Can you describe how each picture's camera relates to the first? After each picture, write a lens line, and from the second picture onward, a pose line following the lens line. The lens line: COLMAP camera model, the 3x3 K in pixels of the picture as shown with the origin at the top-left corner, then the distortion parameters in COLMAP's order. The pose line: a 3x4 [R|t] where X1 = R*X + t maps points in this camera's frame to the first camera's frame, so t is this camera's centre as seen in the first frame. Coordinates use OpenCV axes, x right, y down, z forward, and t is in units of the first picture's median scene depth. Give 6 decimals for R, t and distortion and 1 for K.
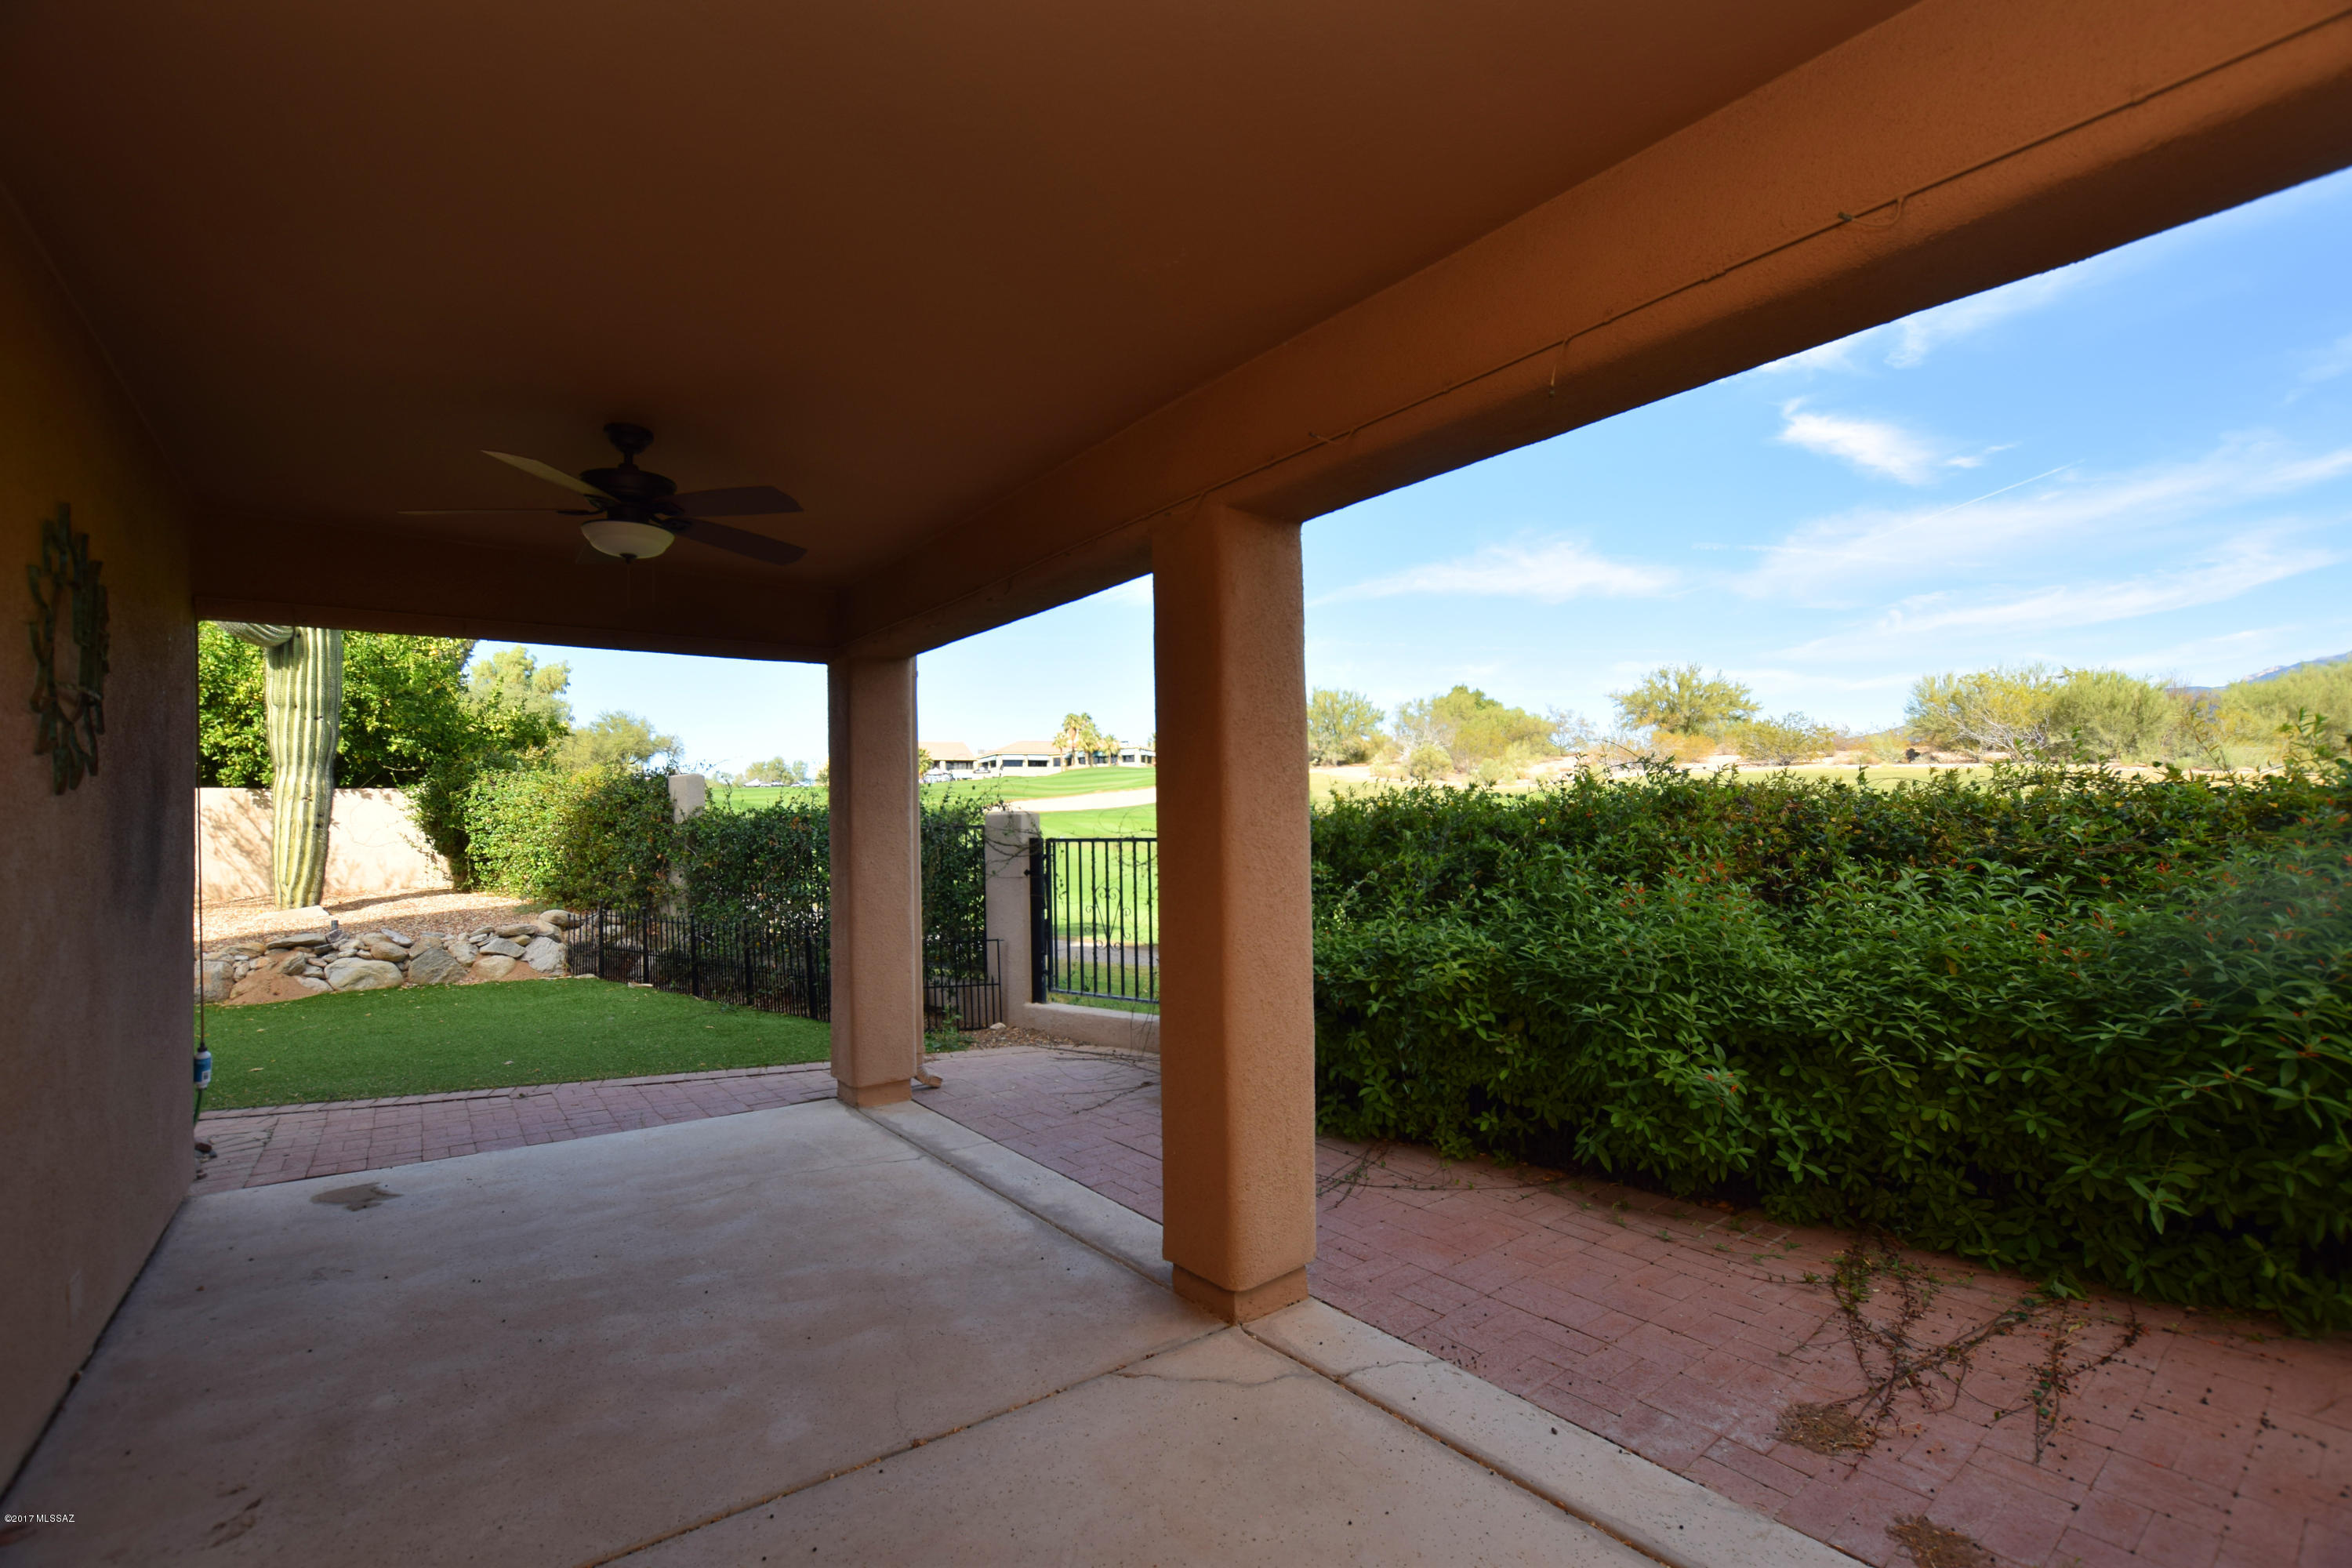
lens RADIAL K [[1037.0, 0, 1173.8], [0, 1037.0, 779.8], [0, 0, 1]] dist [-0.030136, -0.000831]
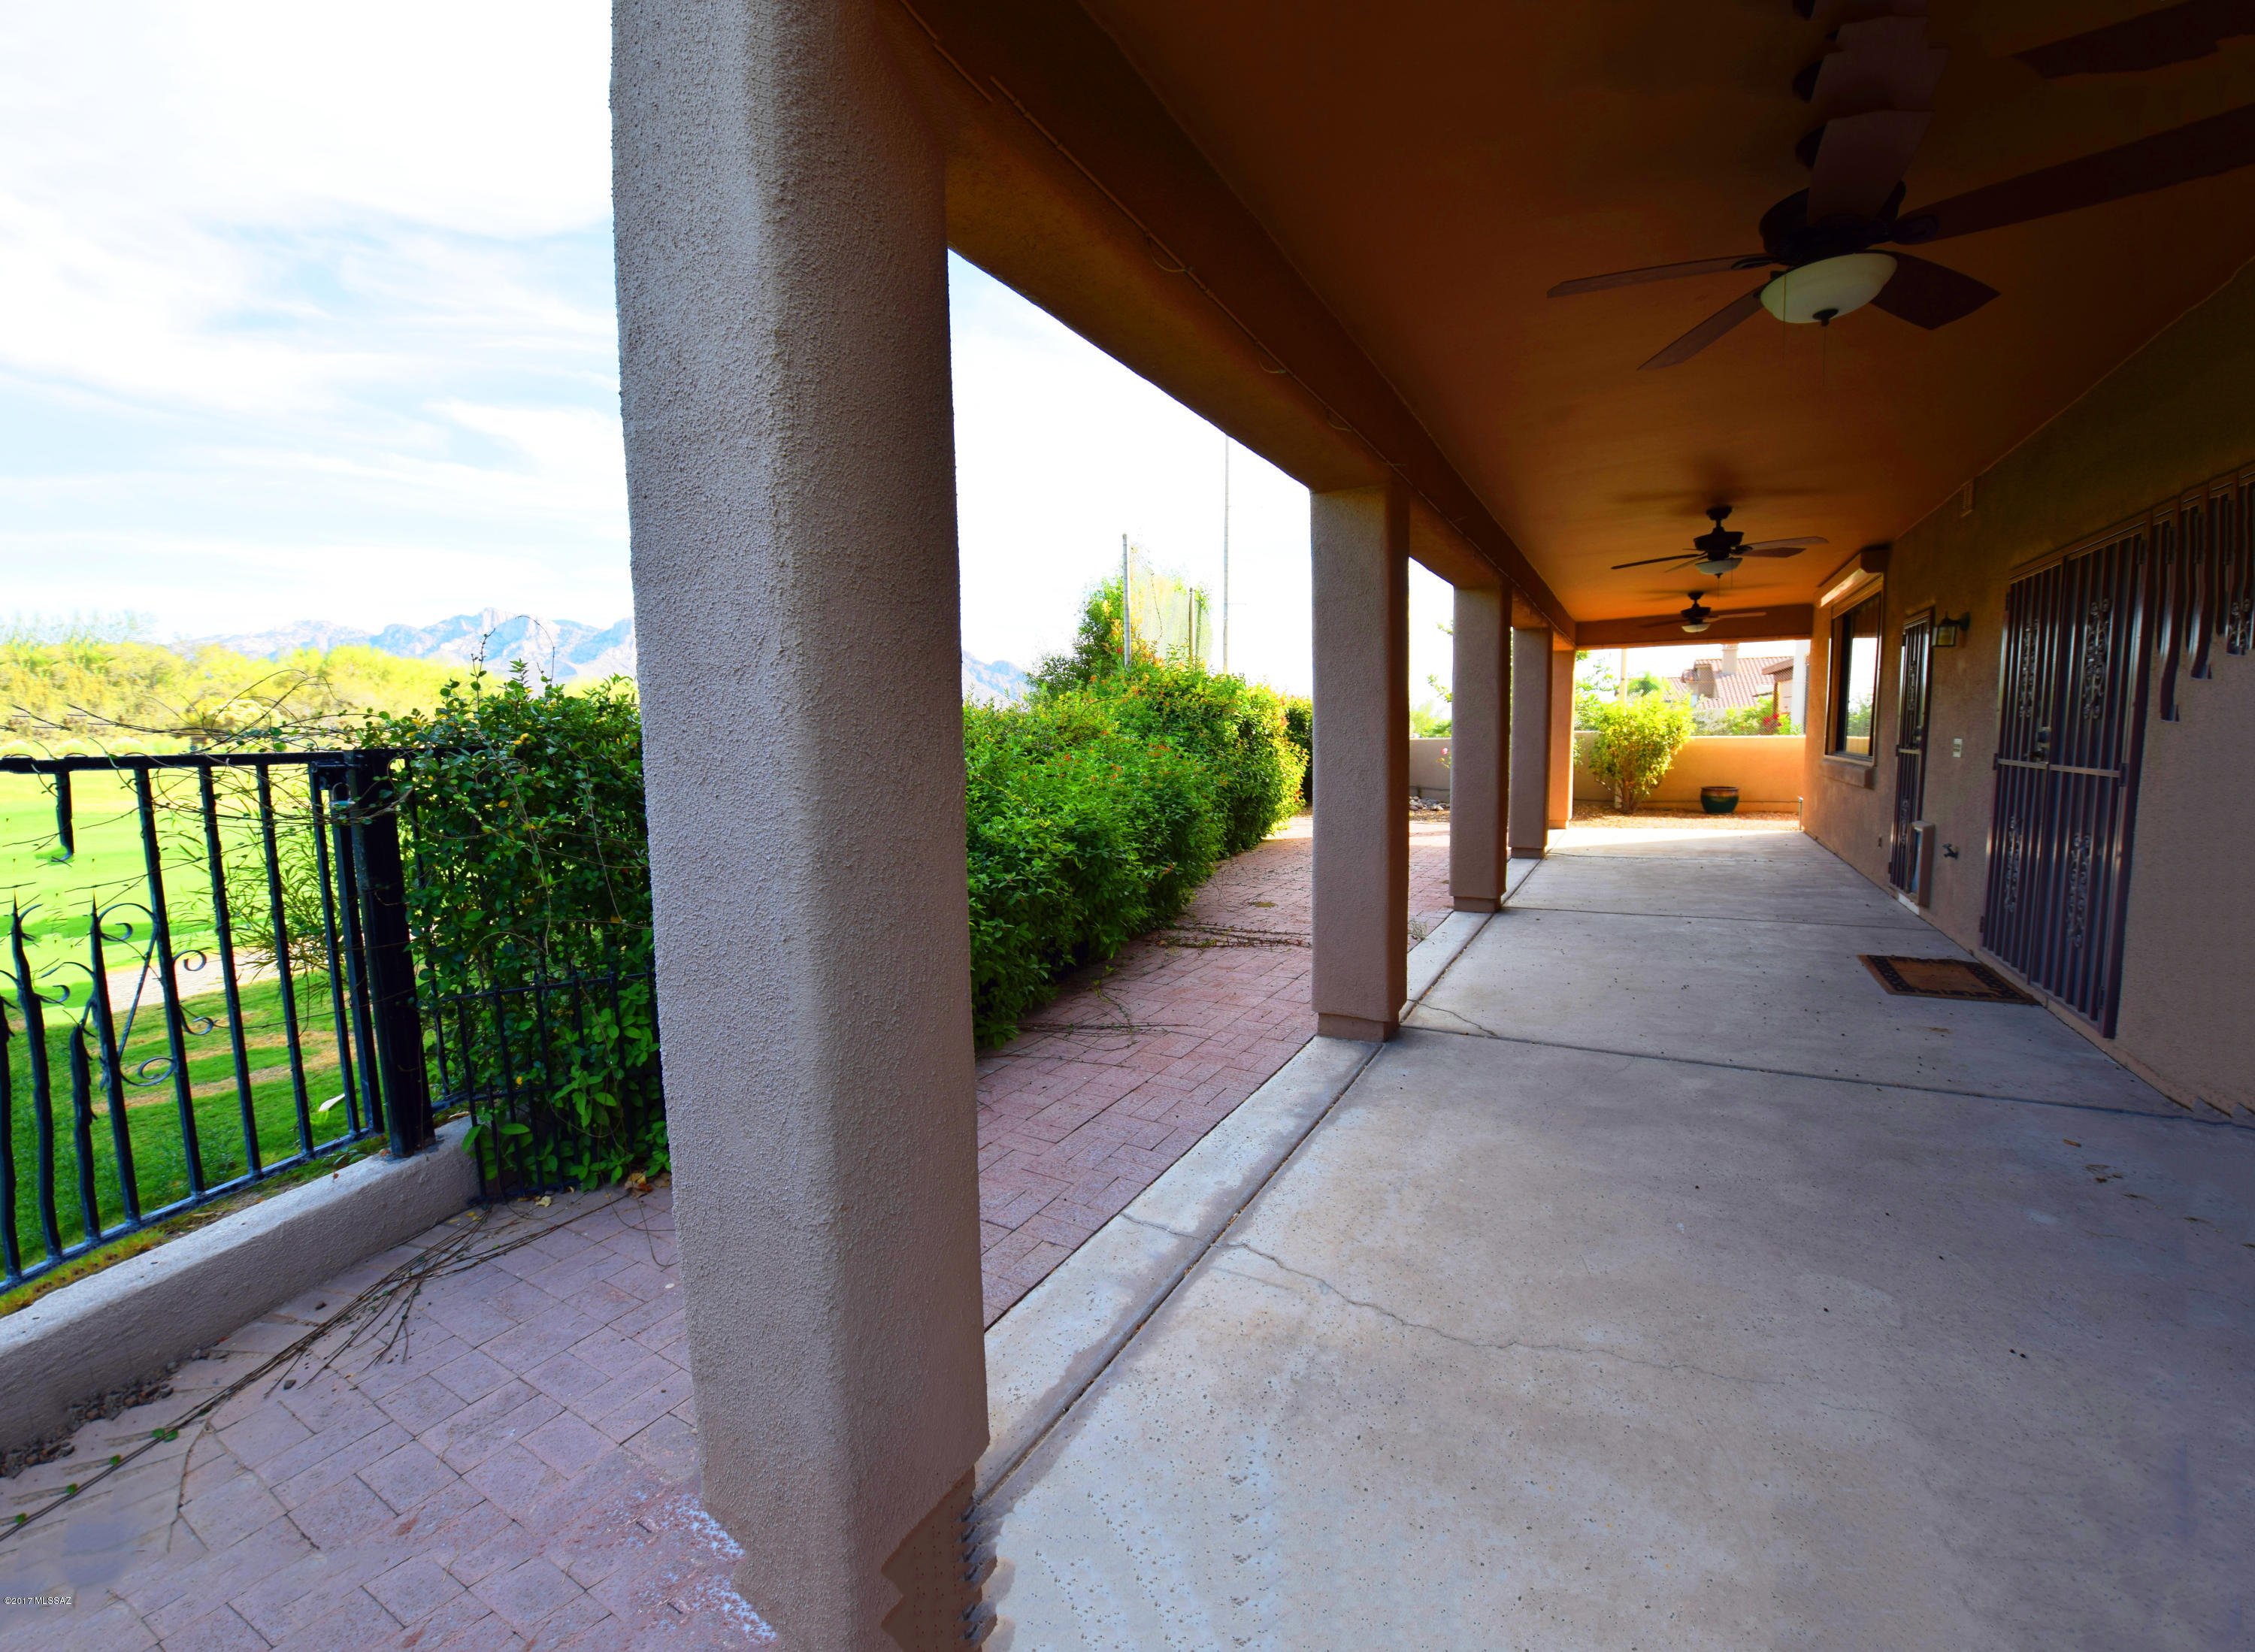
lens RADIAL K [[920.8, 0, 1126.0], [0, 920.8, 829.7], [0, 0, 1]] dist [-0.002702, -0.000150]
pose [[-0.397002, -0.069043, 0.915217, -0.797059], [-0.020476, 0.997585, 0.066375, 0.093144], [-0.917589, 0.007611, -0.397457, 1.442197]]
